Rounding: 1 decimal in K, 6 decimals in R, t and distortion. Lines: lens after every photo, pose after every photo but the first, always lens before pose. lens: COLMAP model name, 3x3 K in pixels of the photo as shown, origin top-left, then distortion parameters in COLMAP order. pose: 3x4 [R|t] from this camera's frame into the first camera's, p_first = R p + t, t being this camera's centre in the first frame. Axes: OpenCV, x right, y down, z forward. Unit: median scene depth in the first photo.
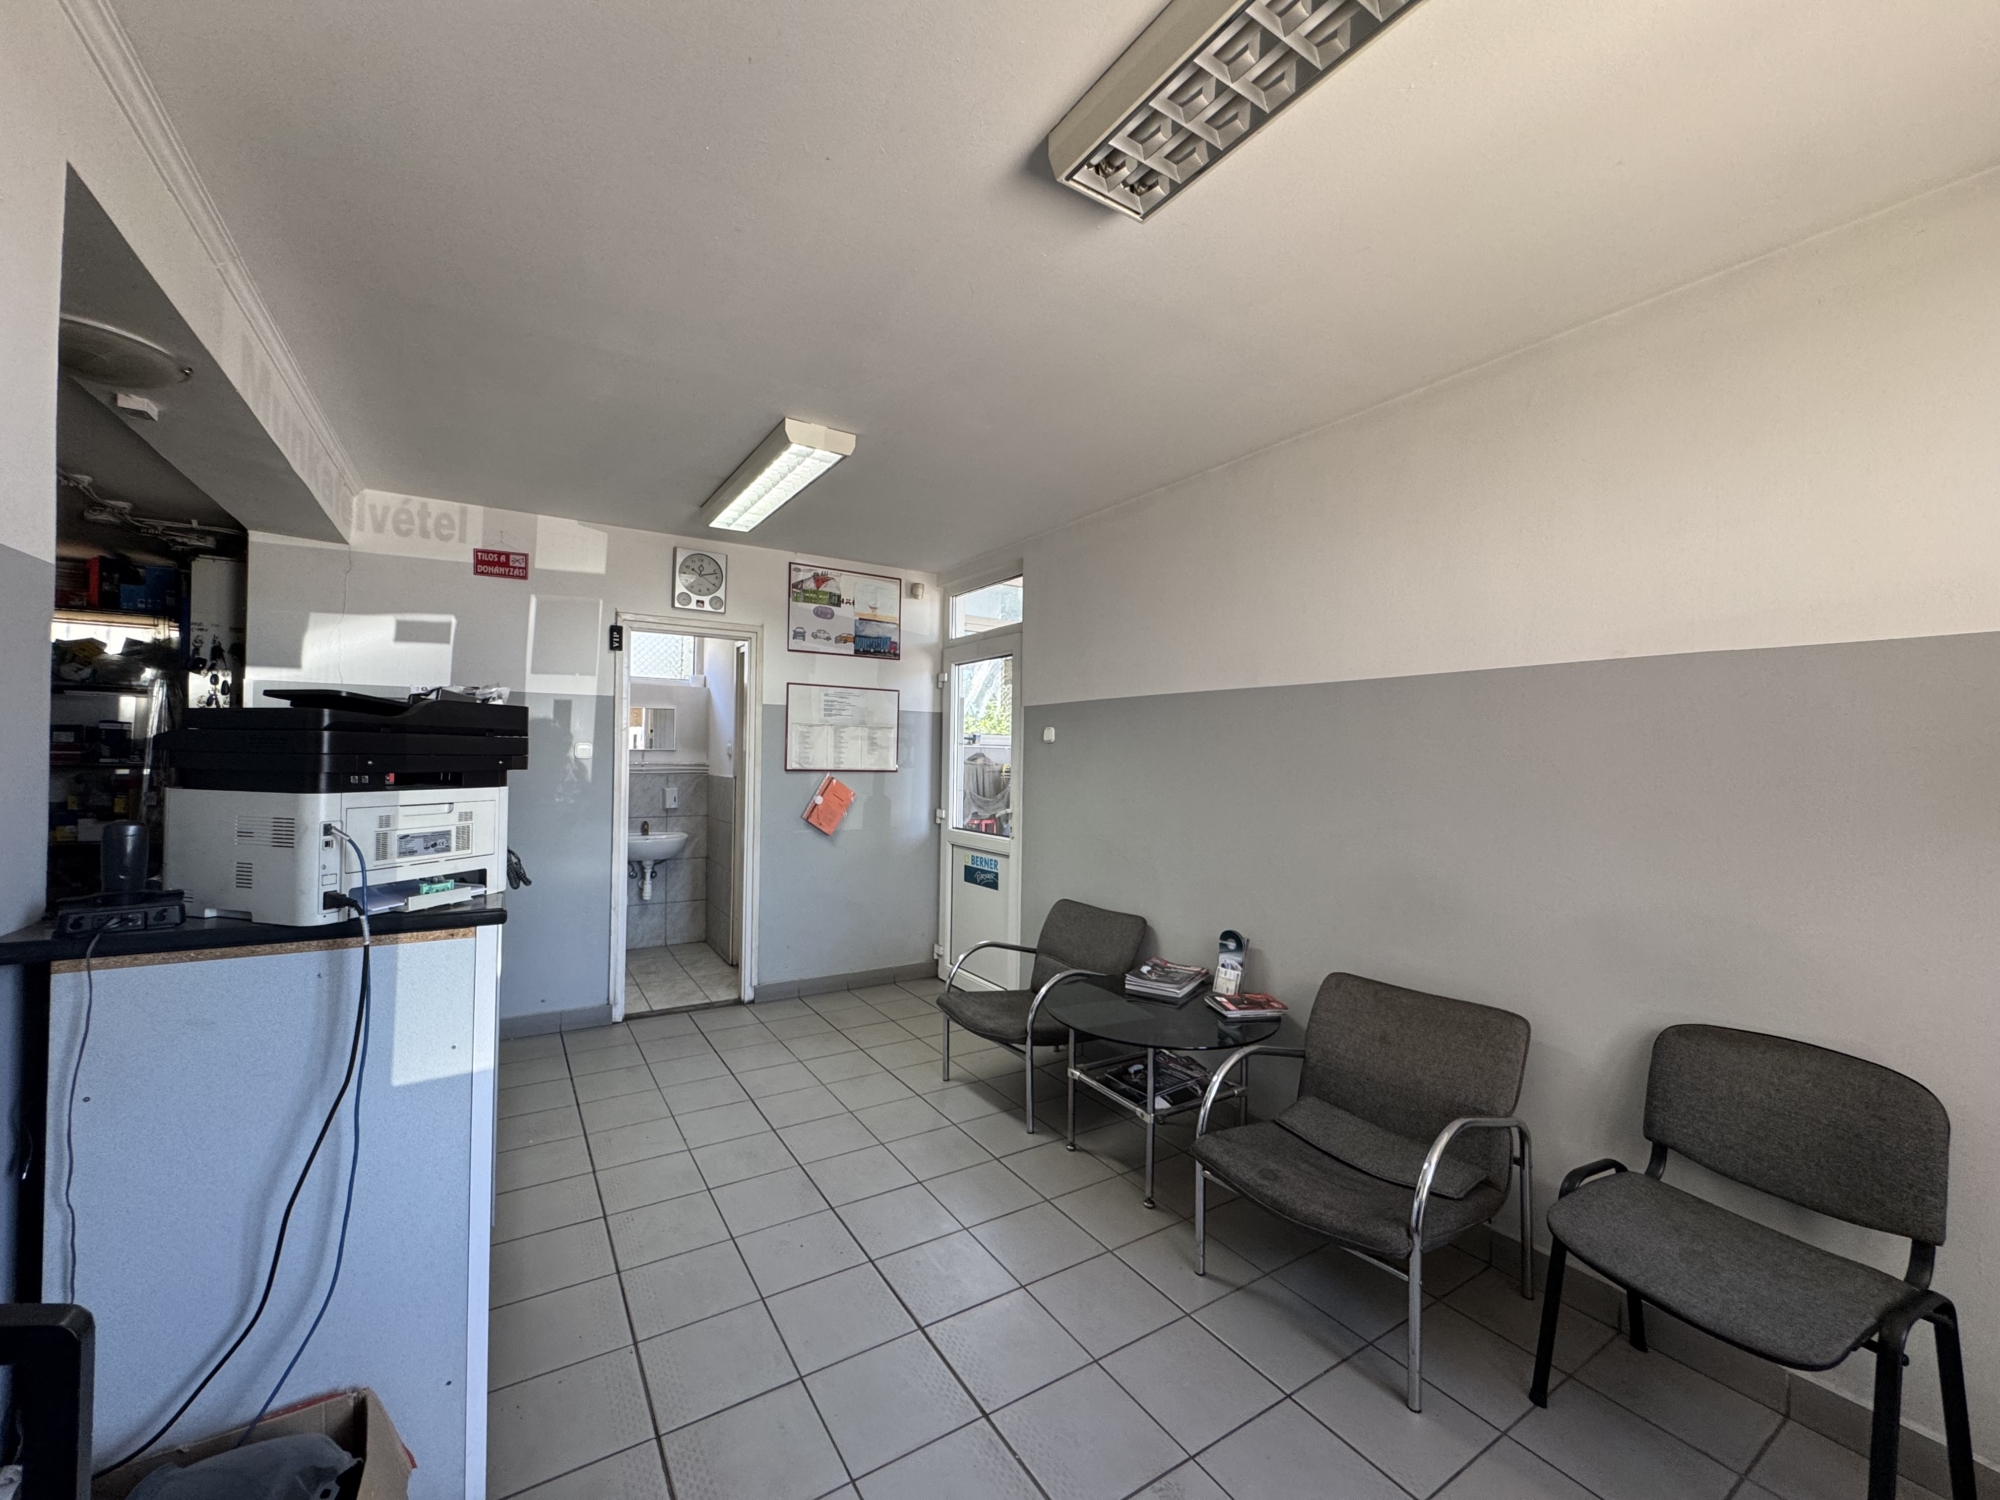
lens RADIAL K [[800.5, 0, 996.0], [0, 800.5, 750.5], [0, 0, 1]] dist [-0.003944, 0.001010]
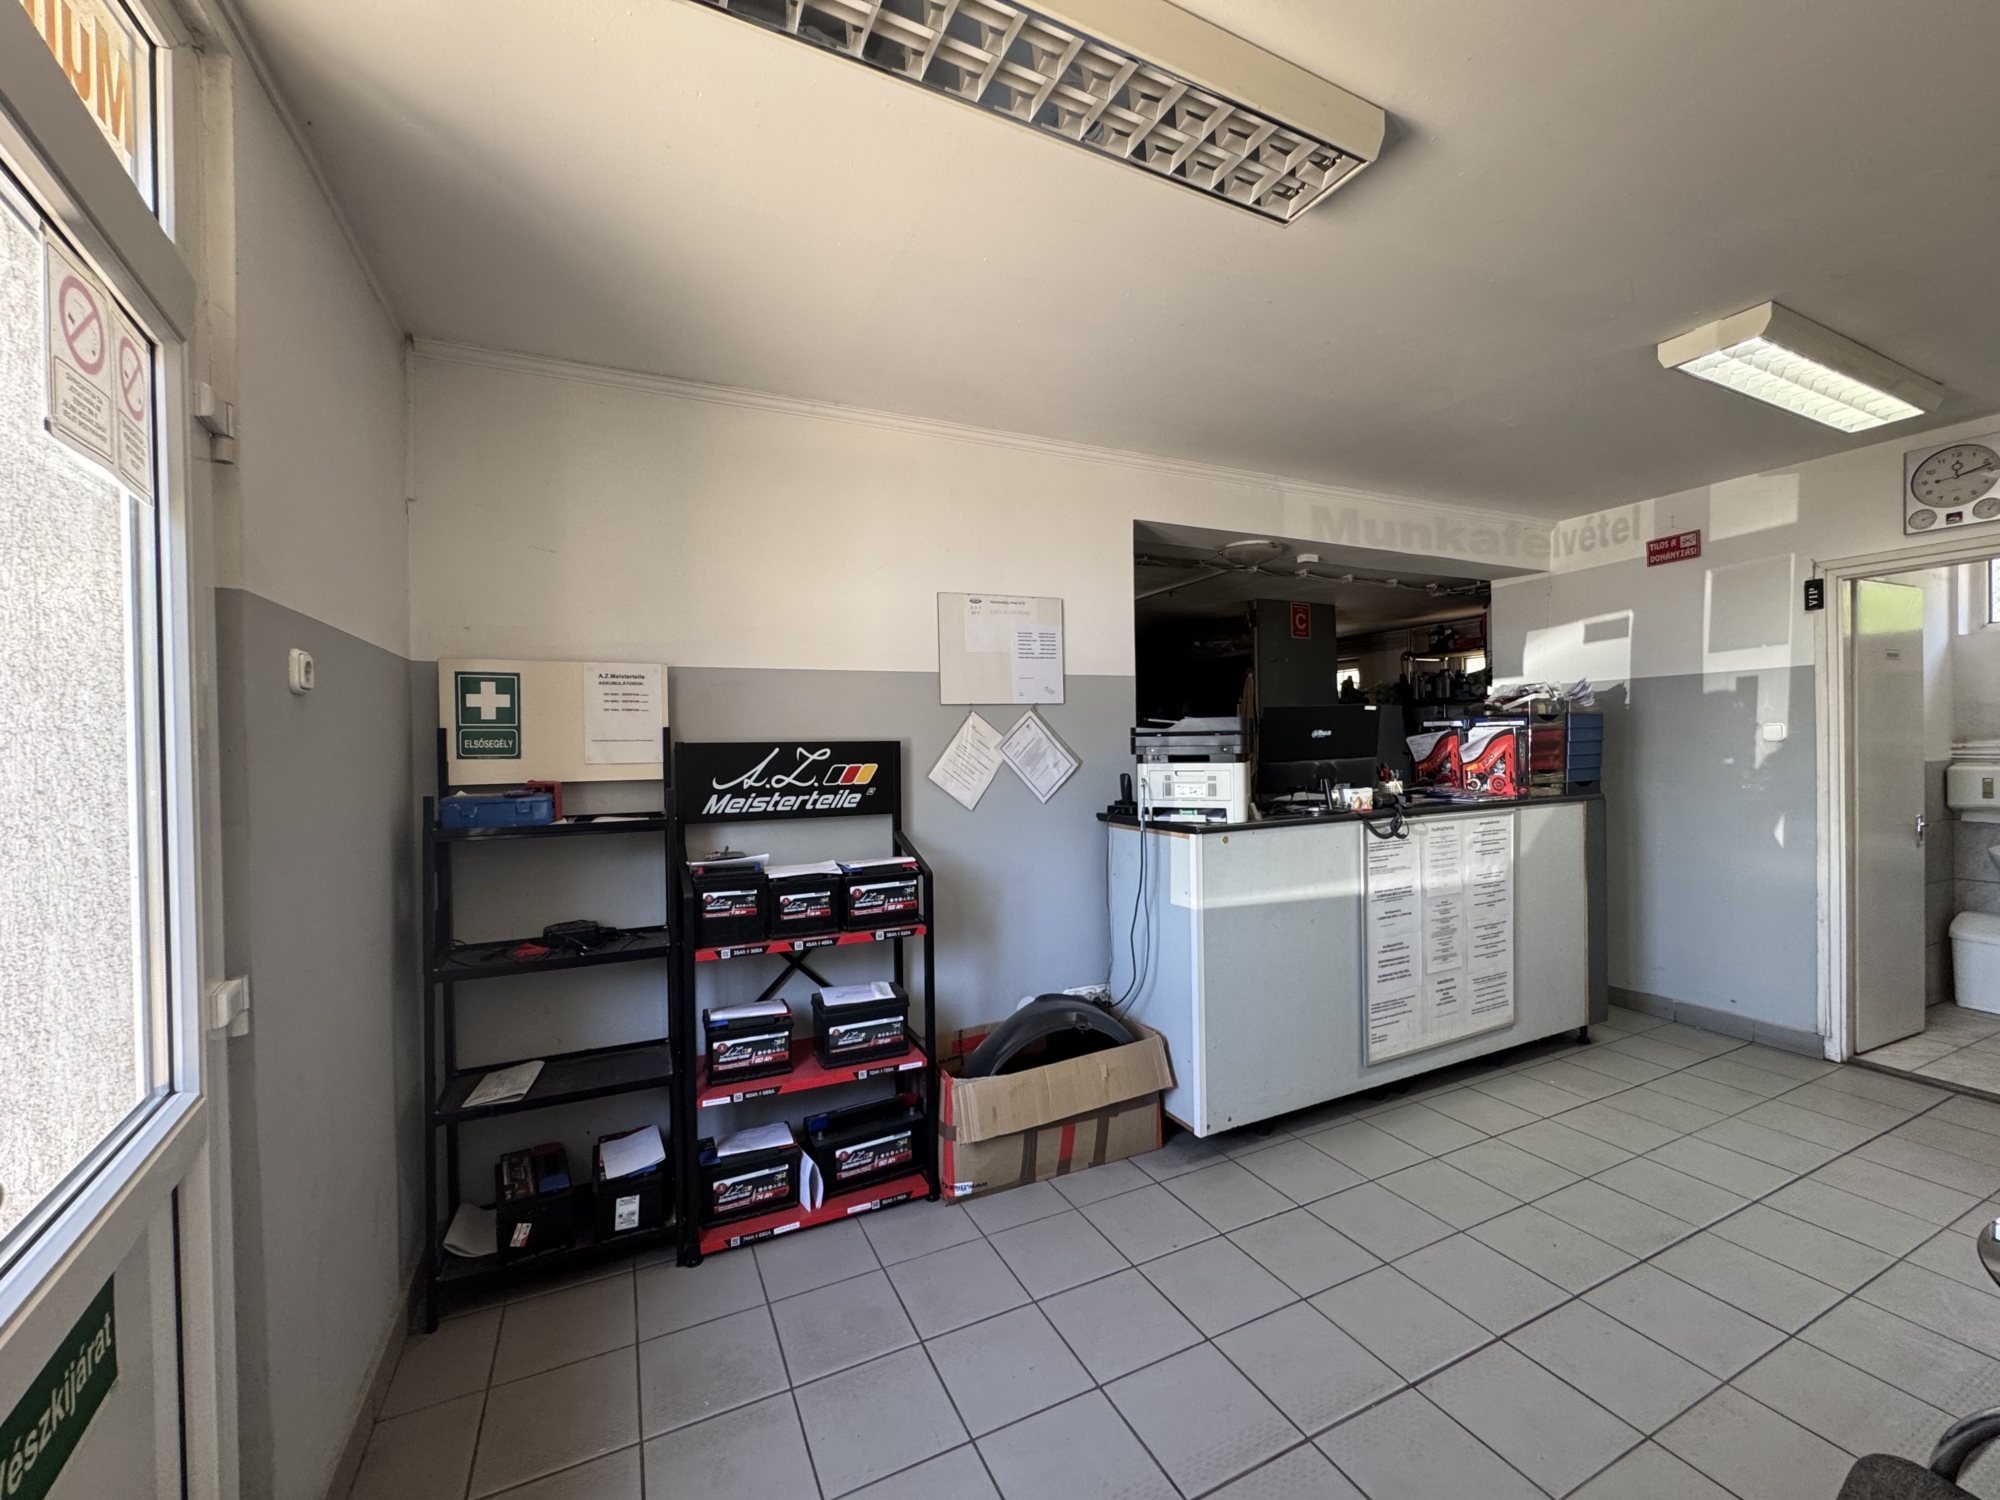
lens RADIAL K [[800.5, 0, 998.6], [0, 800.5, 750.3], [0, 0, 1]] dist [-0.003944, 0.001010]
pose [[-0.115376, -0.005652, -0.993306, 0.473679], [0.024341, 0.999667, -0.008516, 0.007522], [0.993024, -0.025160, -0.115200, 0.270156]]
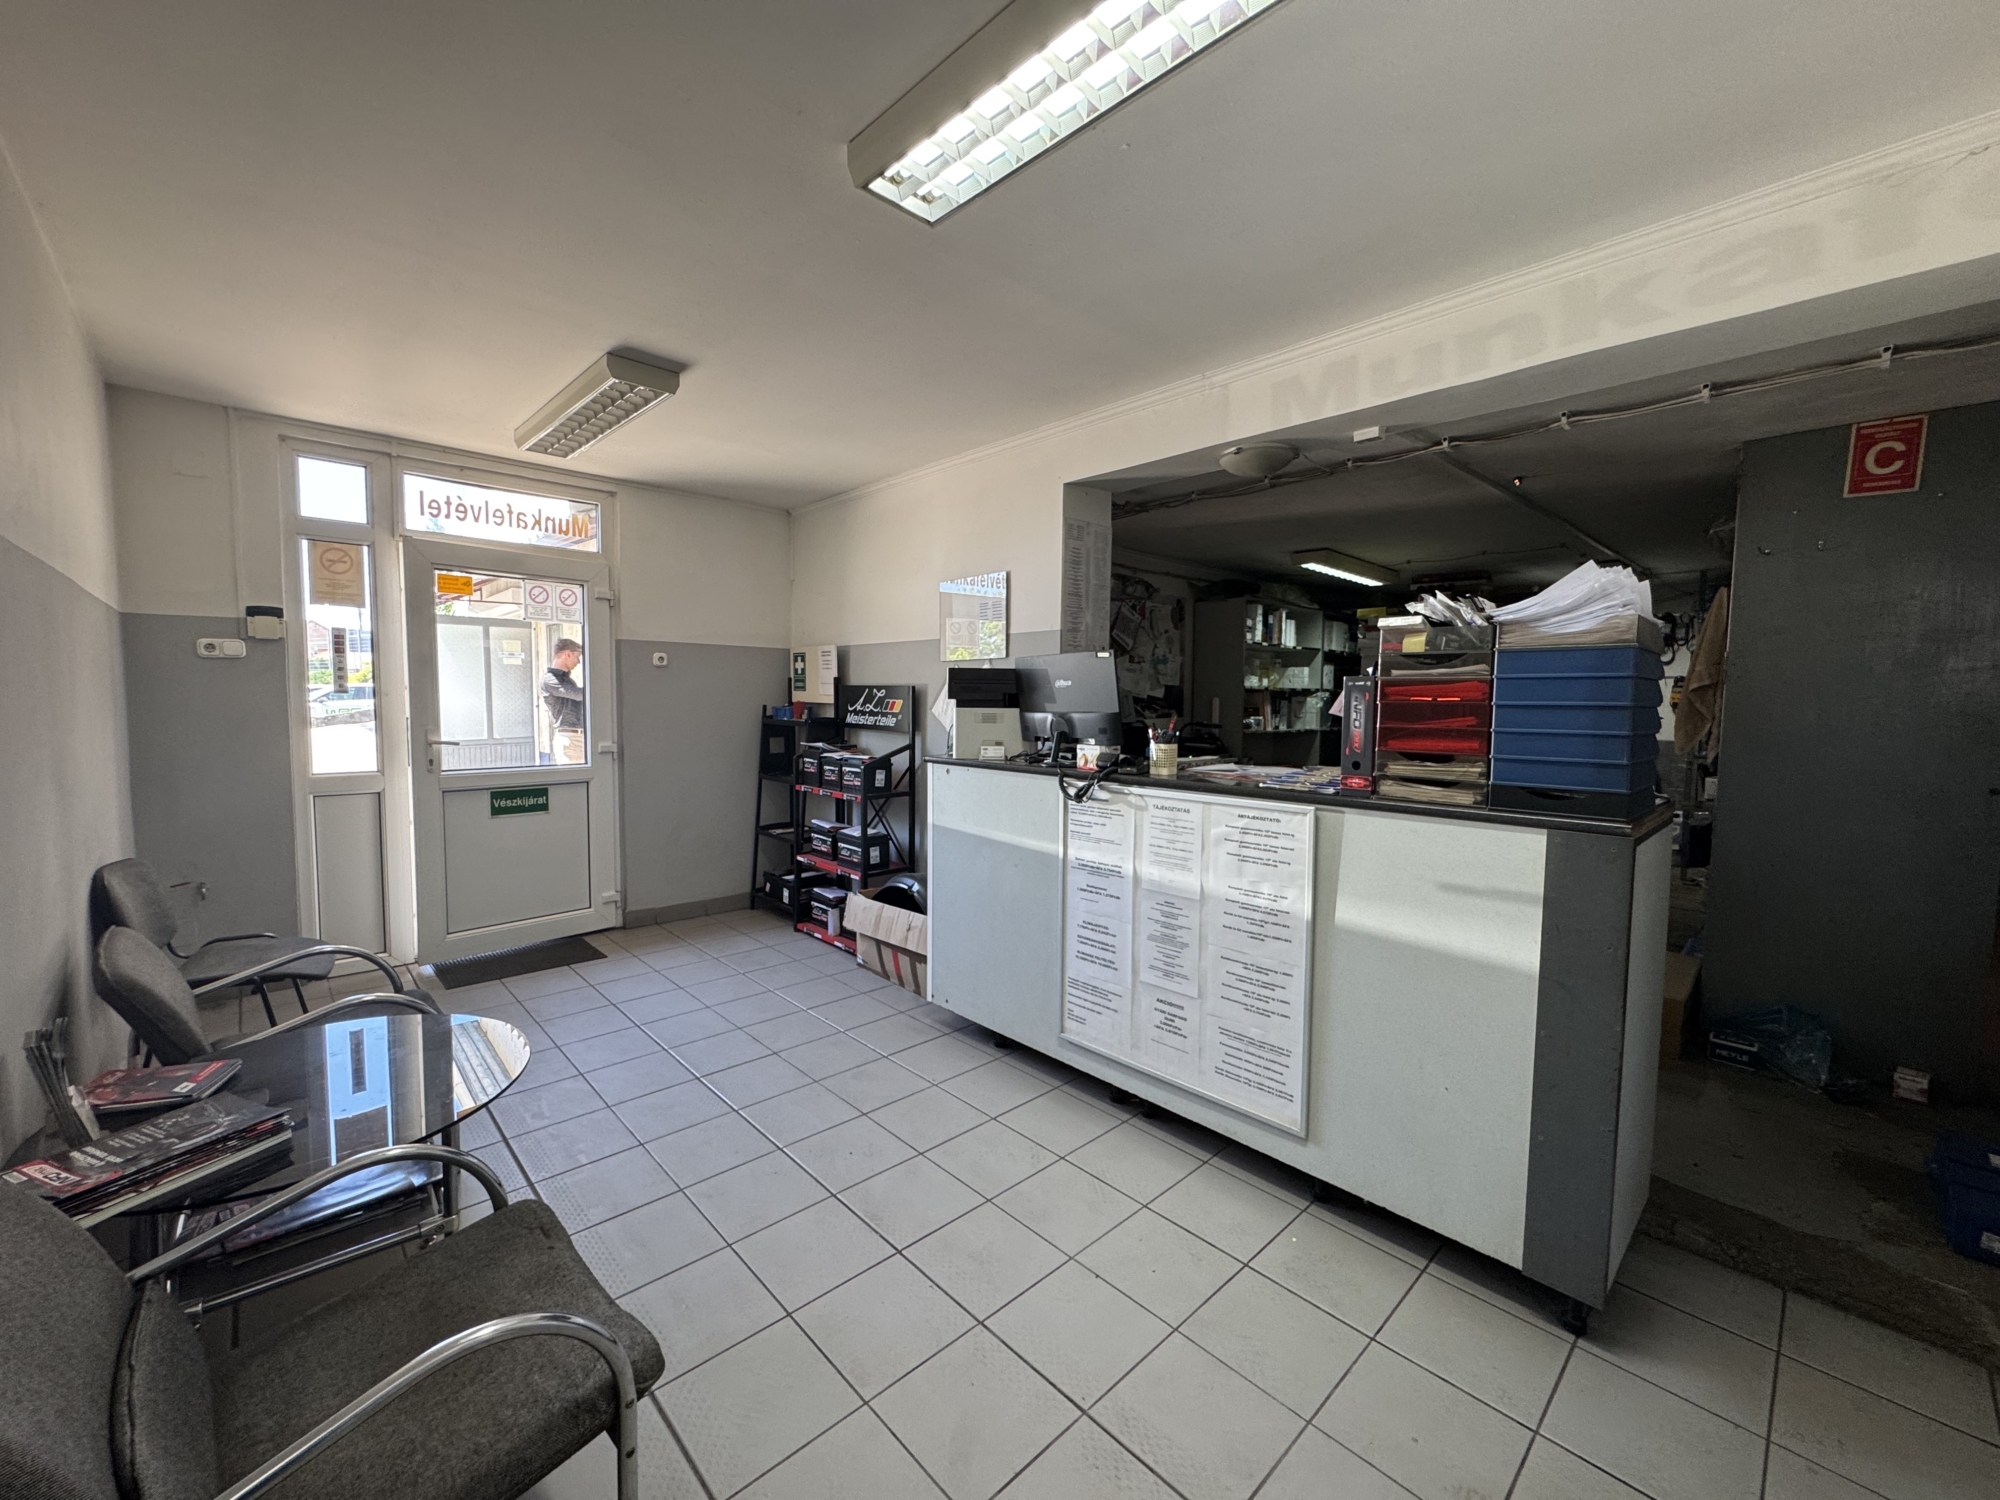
lens RADIAL K [[800.5, 0, 1001.5], [0, 800.5, 750.1], [0, 0, 1]] dist [-0.003944, 0.001010]
pose [[-0.980210, -0.015775, -0.197331, -0.144437], [-0.027487, 0.998010, 0.056757, 0.013332], [0.196043, 0.061058, -0.978693, 1.228824]]
